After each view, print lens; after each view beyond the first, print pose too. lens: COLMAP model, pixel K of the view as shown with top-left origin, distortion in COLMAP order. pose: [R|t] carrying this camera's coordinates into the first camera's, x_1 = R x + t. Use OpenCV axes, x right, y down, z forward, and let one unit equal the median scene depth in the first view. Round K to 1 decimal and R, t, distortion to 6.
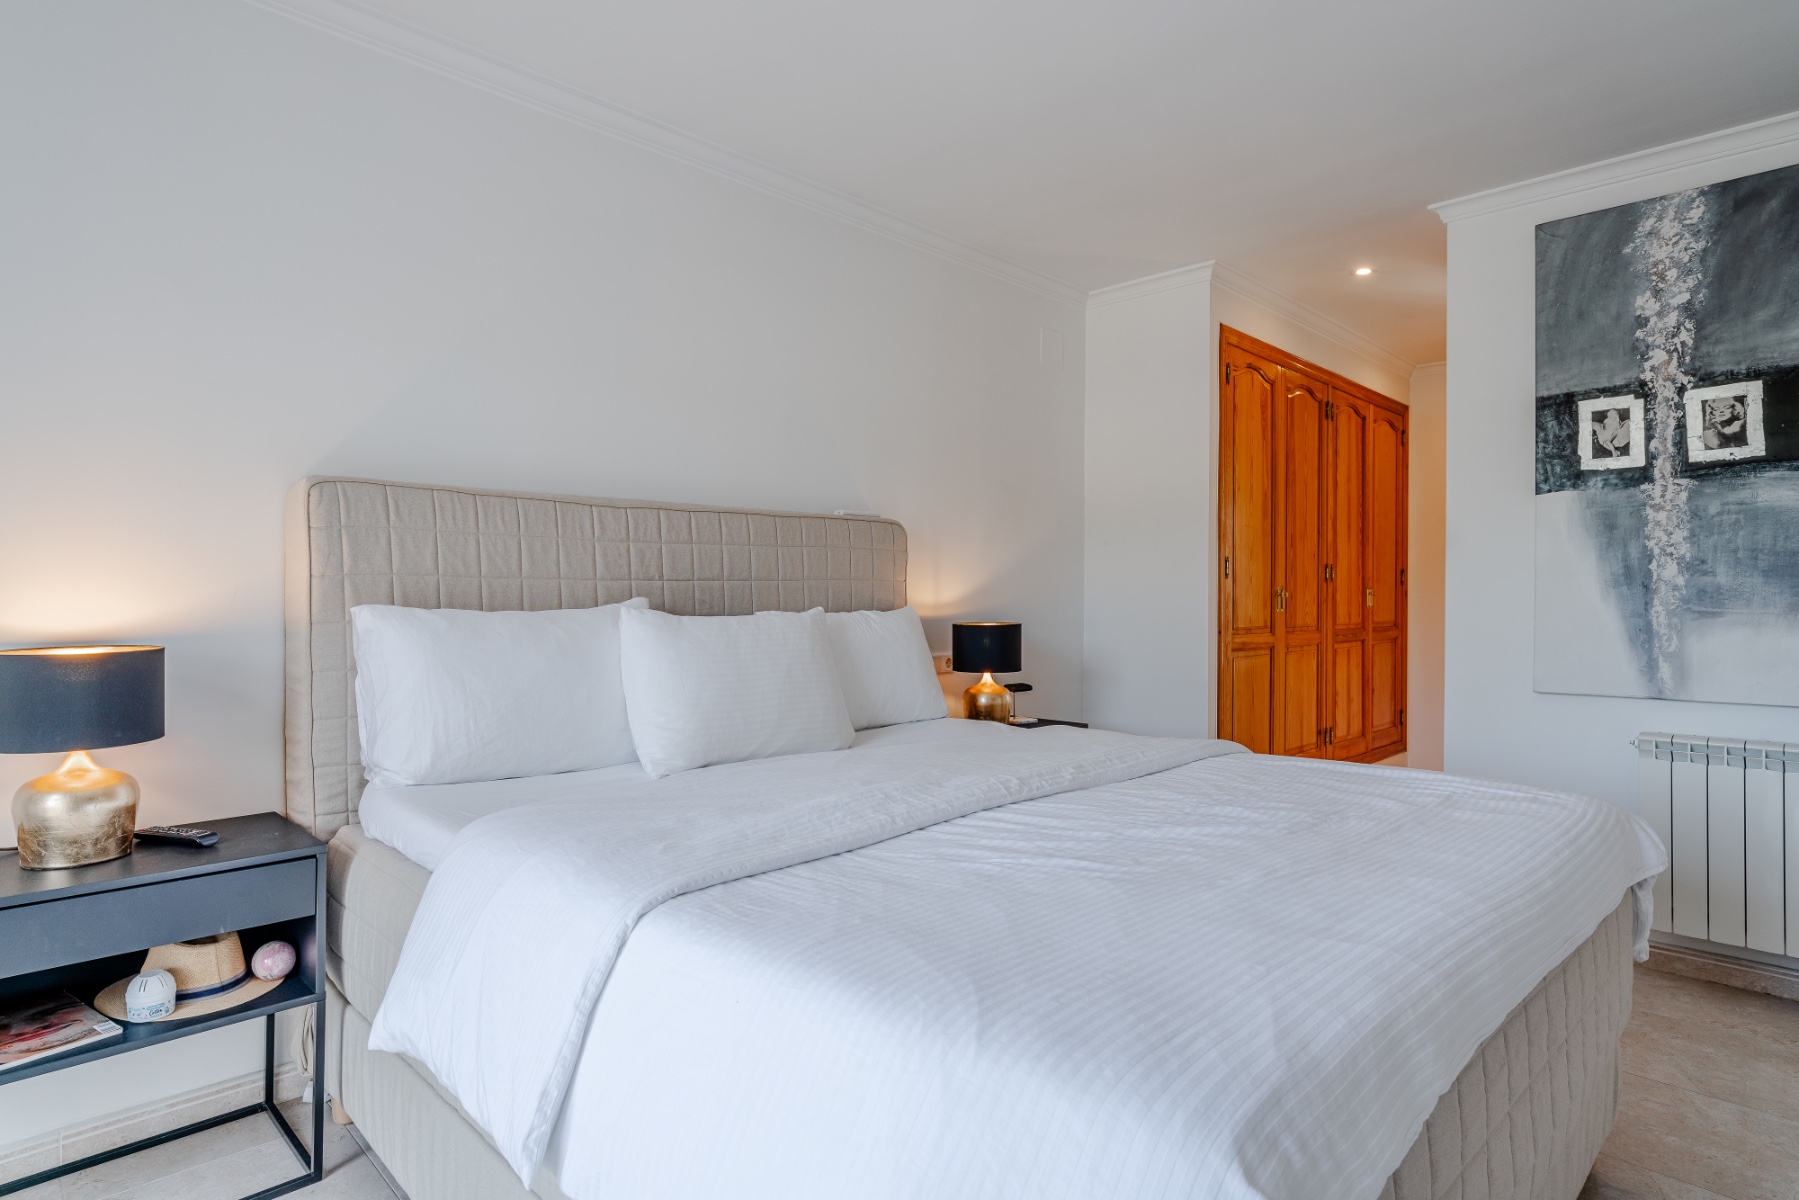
lens RADIAL K [[974.5, 0, 895.7], [0, 974.5, 589.6], [0, 0, 1]] dist [-0.001606, 0.001624]
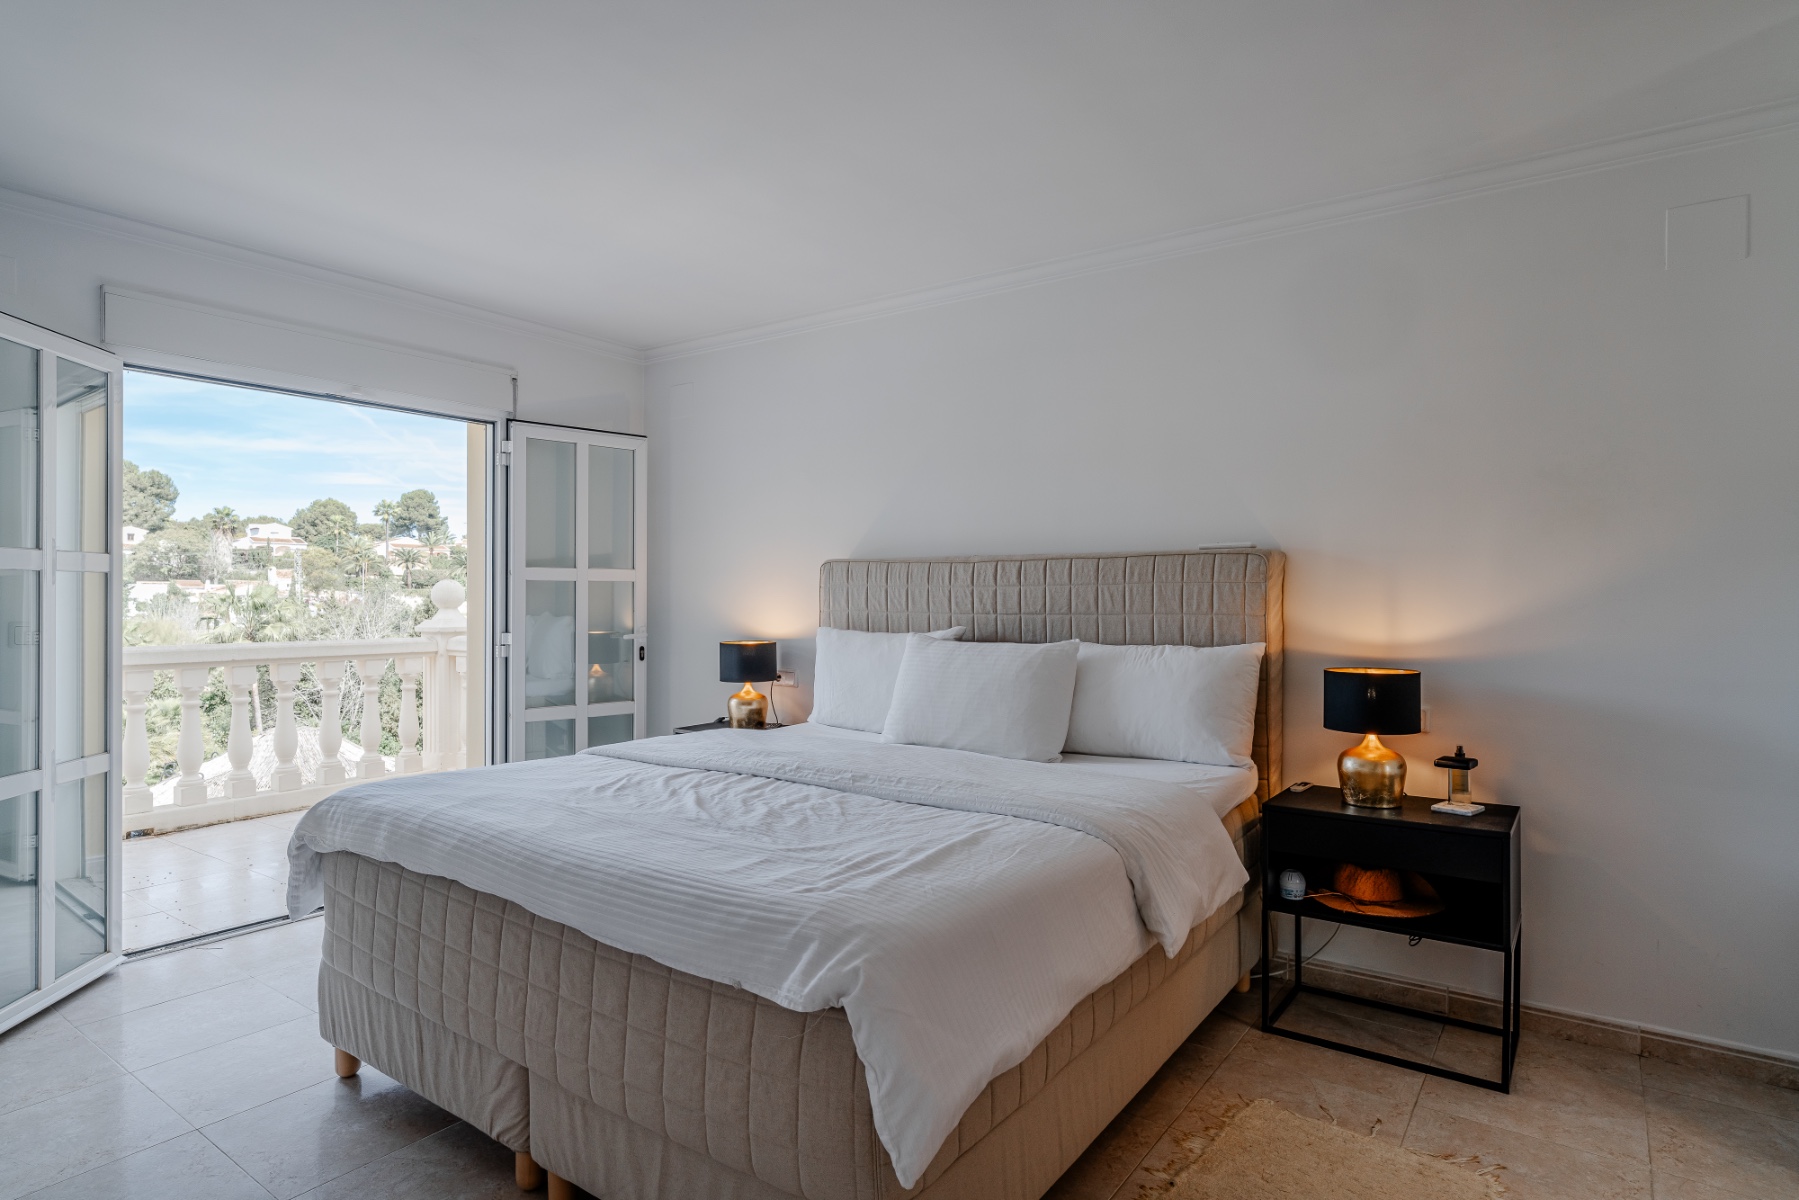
lens RADIAL K [[974.5, 0, 902.9], [0, 974.5, 596.1], [0, 0, 1]] dist [-0.001606, 0.001624]
pose [[0.171877, -0.001489, -0.985117, 1.059085], [-0.005041, 0.999984, -0.002391, -0.030501], [0.985106, 0.005377, 0.171867, 0.633985]]
